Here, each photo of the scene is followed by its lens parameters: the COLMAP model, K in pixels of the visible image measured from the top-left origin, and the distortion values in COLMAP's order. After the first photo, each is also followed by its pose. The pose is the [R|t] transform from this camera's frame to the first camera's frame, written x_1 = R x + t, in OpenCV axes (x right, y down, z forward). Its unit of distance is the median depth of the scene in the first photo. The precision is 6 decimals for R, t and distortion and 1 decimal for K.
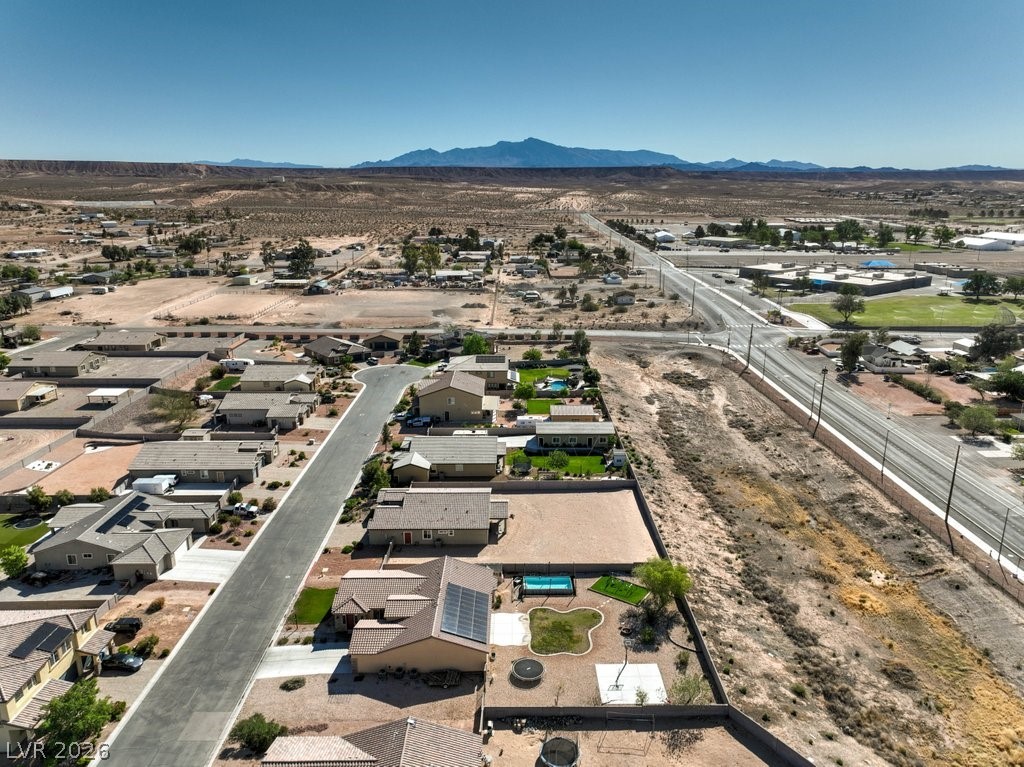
lens RADIAL K [[713.8, 0, 517.2], [0, 713.8, 383.8], [0, 0, 1]] dist [0.030379, 0.001224]
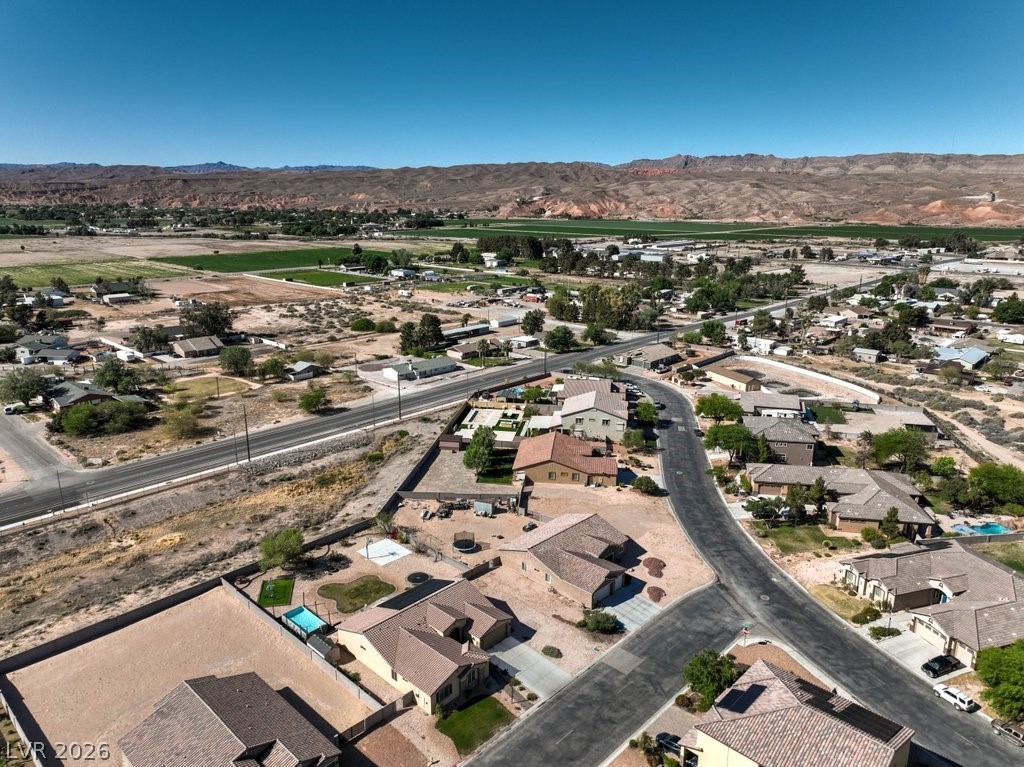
lens RADIAL K [[713.8, 0, 517.2], [0, 713.8, 383.8], [0, 0, 1]] dist [0.030379, 0.001224]
pose [[-0.719258, -0.186156, 0.669338, -0.394820], [0.183180, 0.878526, 0.441178, -0.203810], [-0.670158, 0.439930, -0.597787, 0.624520]]
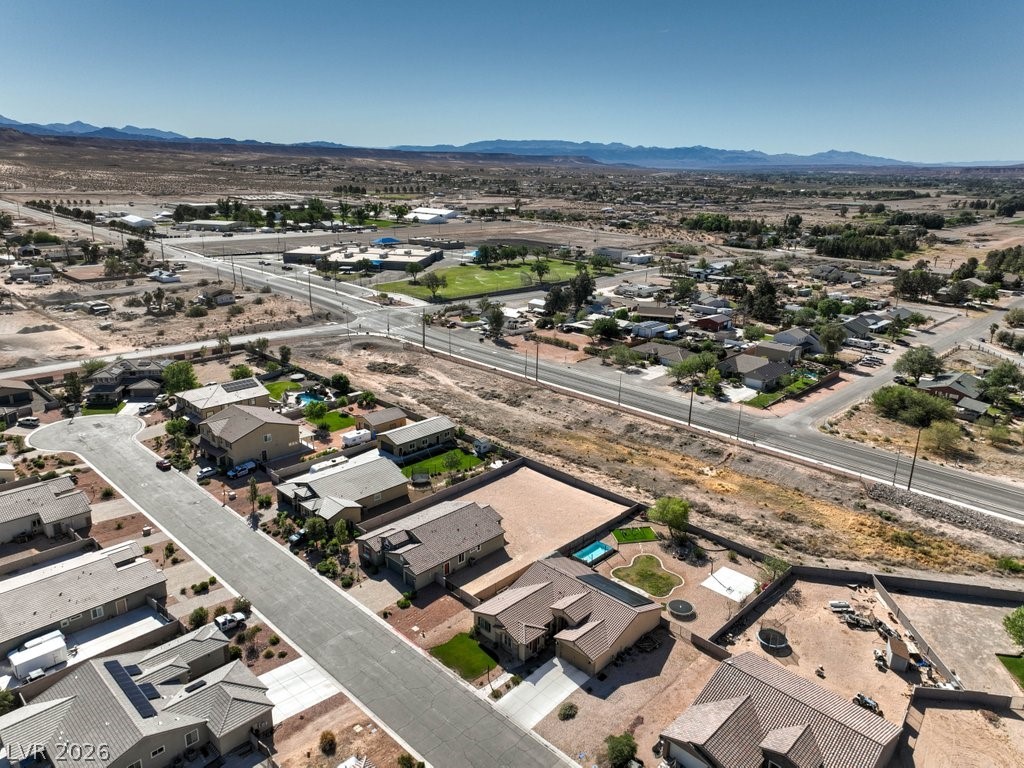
lens RADIAL K [[713.8, 0, 517.2], [0, 713.8, 384.3], [0, 0, 1]] dist [0.030379, 0.001224]
pose [[0.701988, -0.201633, 0.683050, -0.394551], [0.175927, 0.978457, 0.108031, -0.070102], [-0.690118, 0.044331, 0.722338, 0.111003]]
